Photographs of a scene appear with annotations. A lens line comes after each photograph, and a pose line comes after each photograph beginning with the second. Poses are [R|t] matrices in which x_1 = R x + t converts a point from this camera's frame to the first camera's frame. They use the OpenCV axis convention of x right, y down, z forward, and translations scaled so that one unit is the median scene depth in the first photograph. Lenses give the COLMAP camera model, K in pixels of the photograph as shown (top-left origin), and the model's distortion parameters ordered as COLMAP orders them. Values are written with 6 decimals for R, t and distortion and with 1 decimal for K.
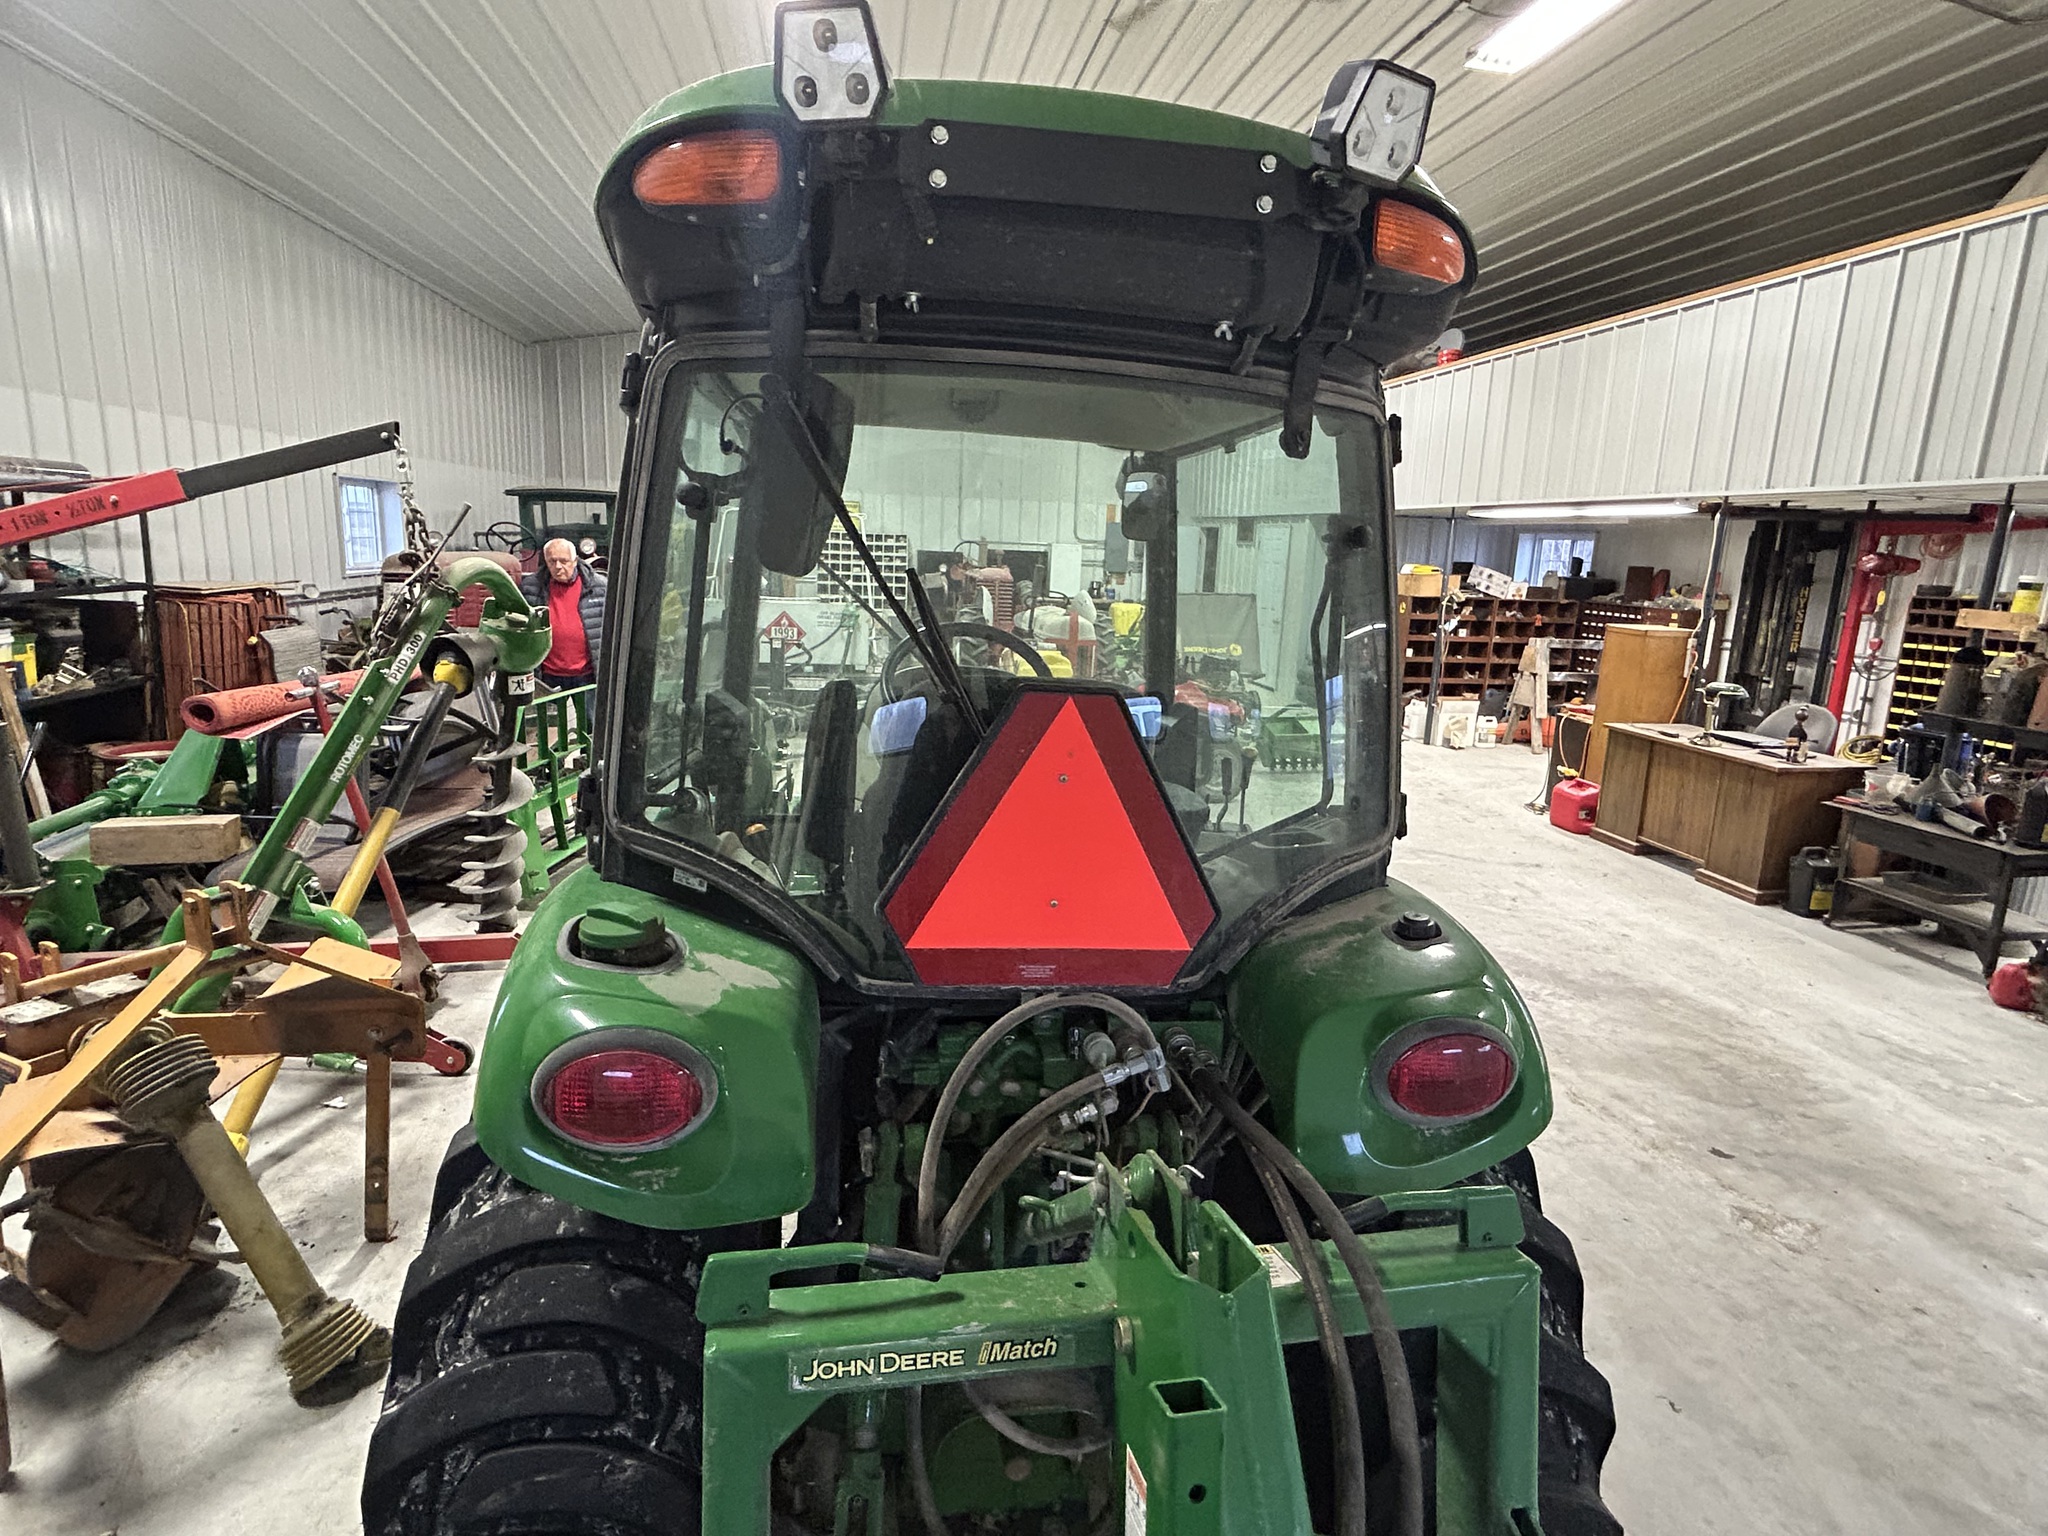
lens RADIAL K [[1072.5, 0, 1012.8], [0, 1072.5, 755.2], [0, 0, 1]] dist [-0.012256, 0.009832]
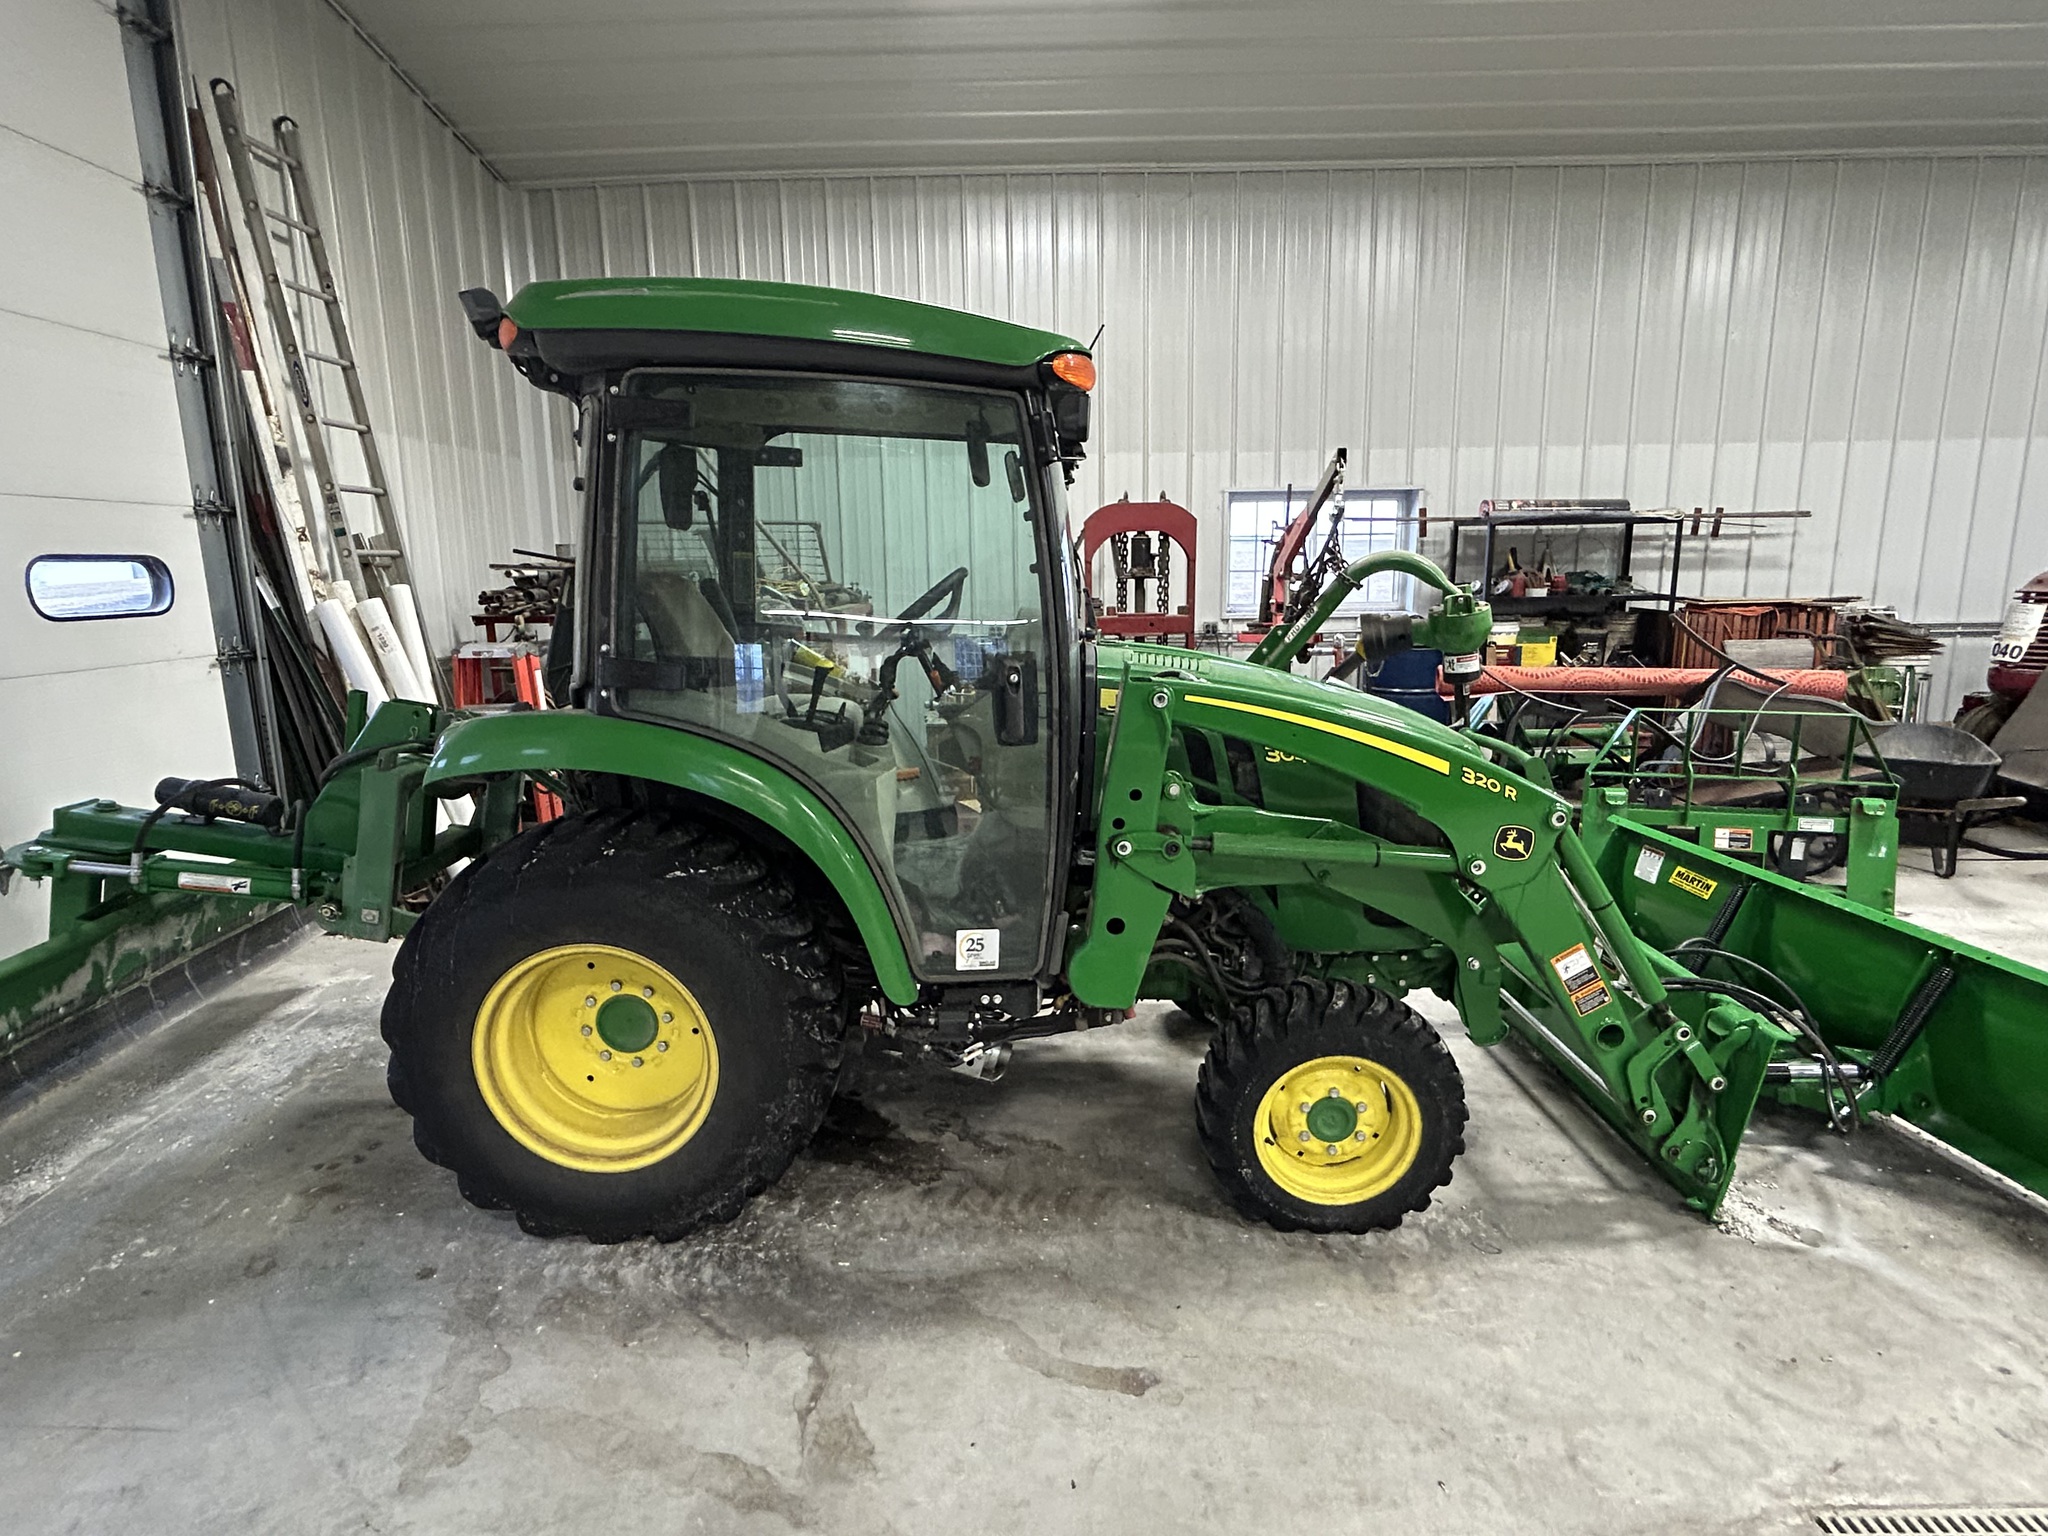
lens RADIAL K [[1072.5, 0, 1023.1], [0, 1072.5, 763.2], [0, 0, 1]] dist [-0.012256, 0.009832]
pose [[-0.148877, 0.143560, -0.978379, 0.290901], [-0.187372, 0.967386, 0.170459, -0.029979], [0.970942, 0.208698, -0.117122, 0.297965]]
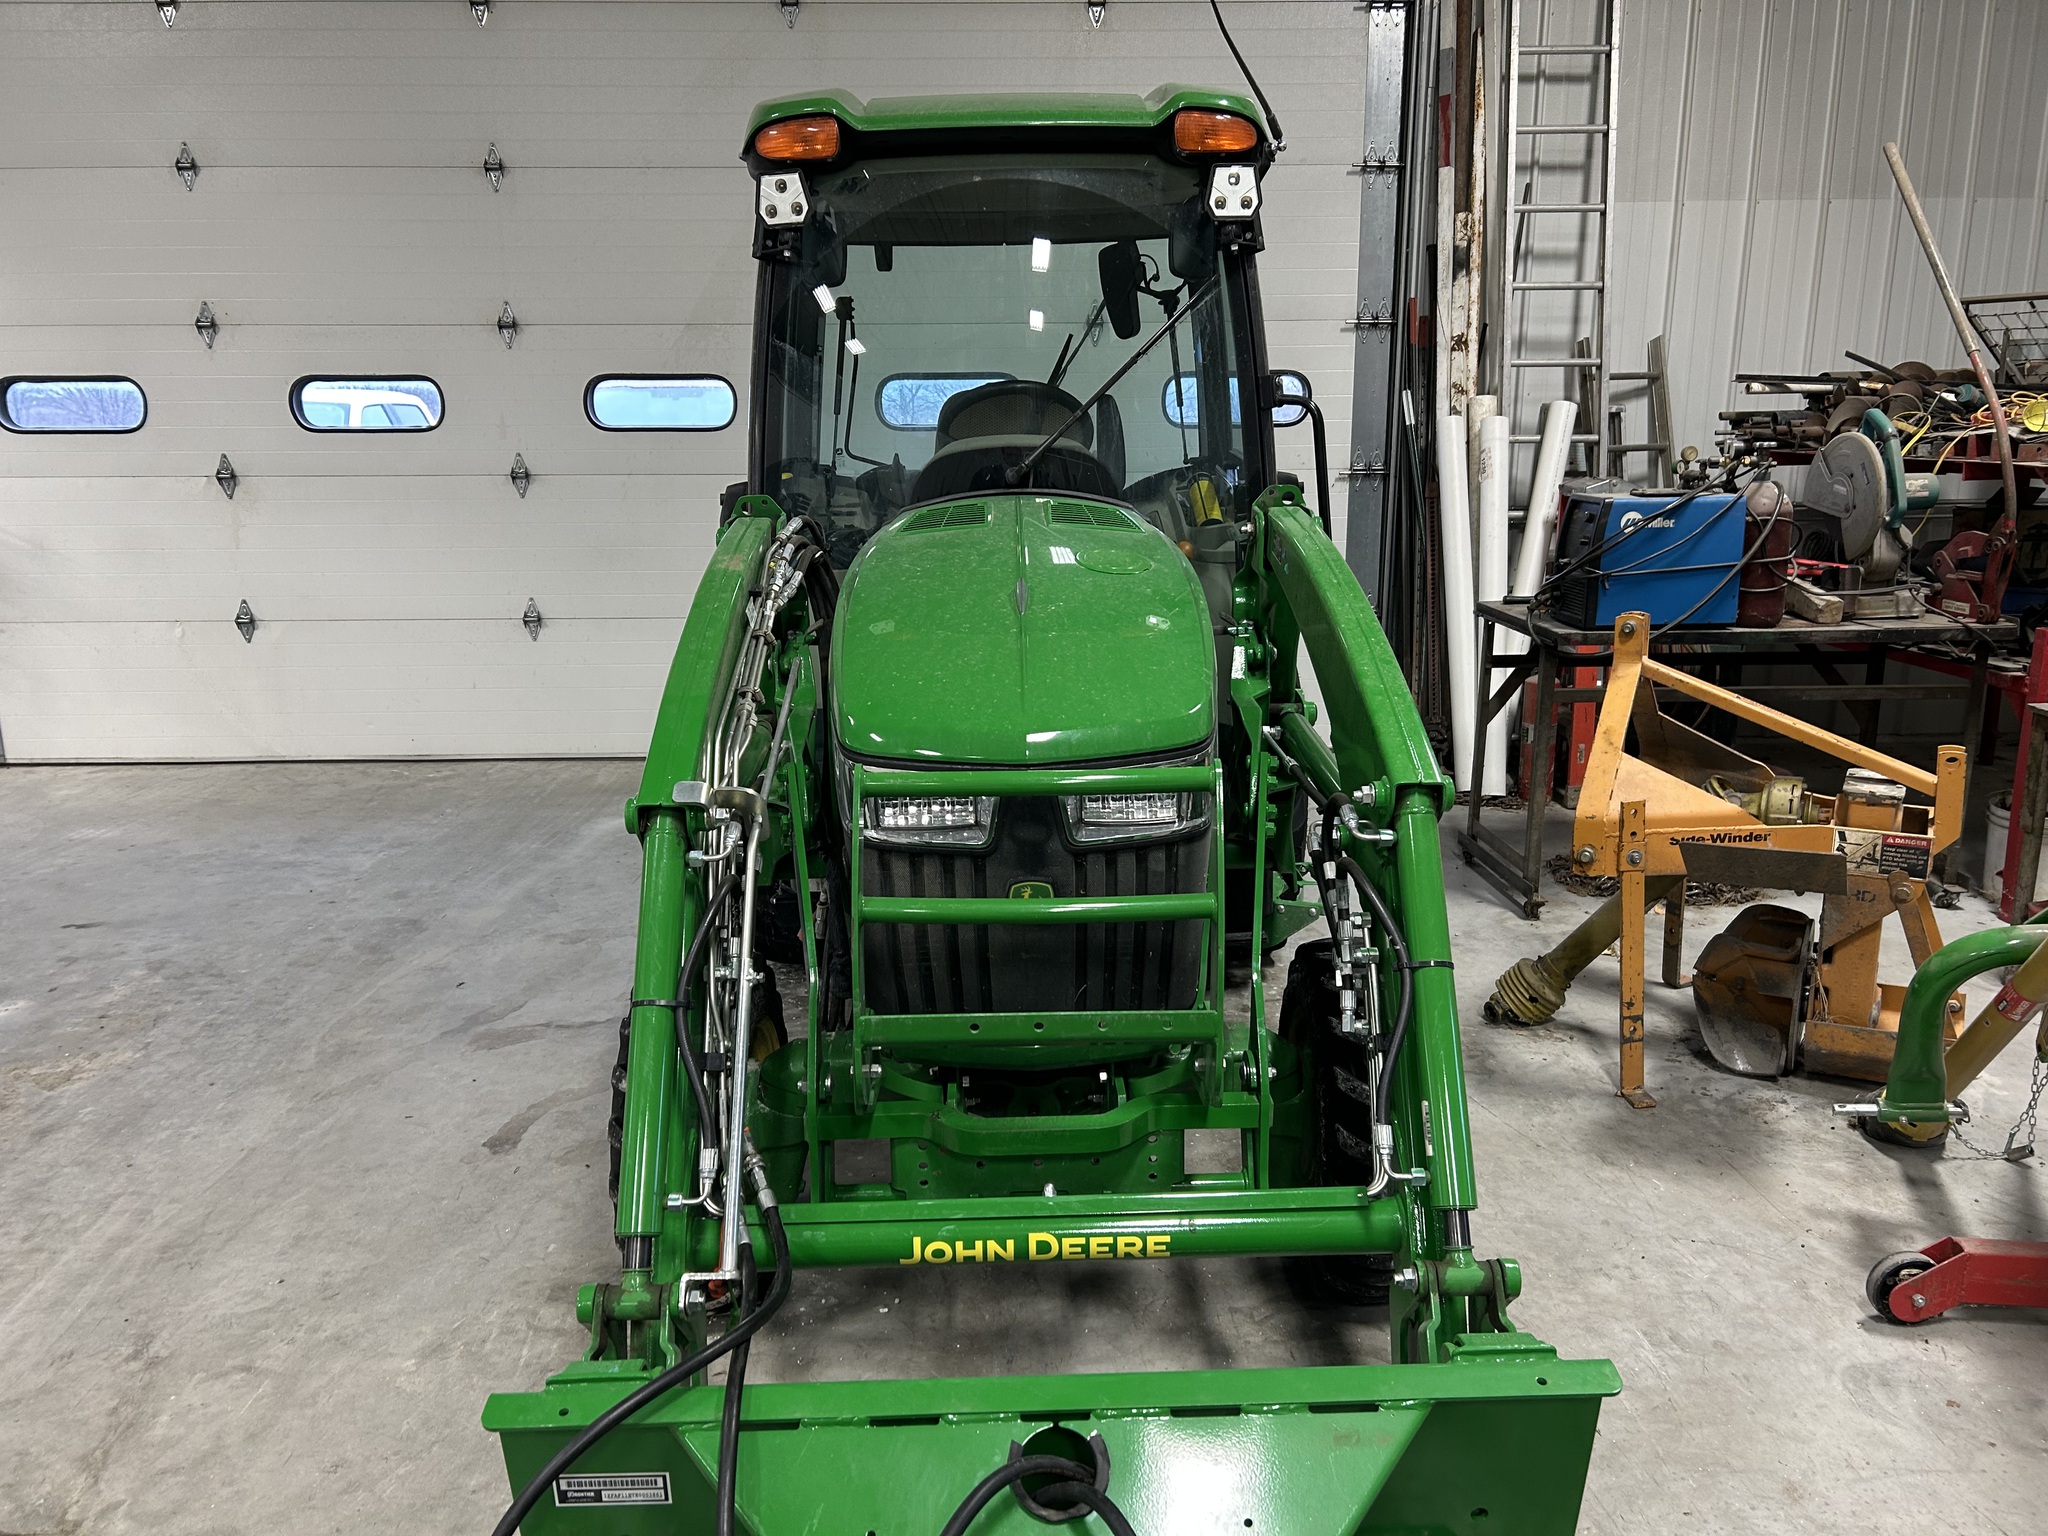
lens RADIAL K [[1548.1, 0, 1033.2], [0, 1548.1, 777.2], [0, 0, 1]] dist [0.042802, -0.047170]
pose [[-0.992210, -0.061316, 0.108438, -0.057936], [-0.009722, 0.905935, 0.423306, -0.095587], [-0.124193, 0.418954, -0.899474, 0.583233]]
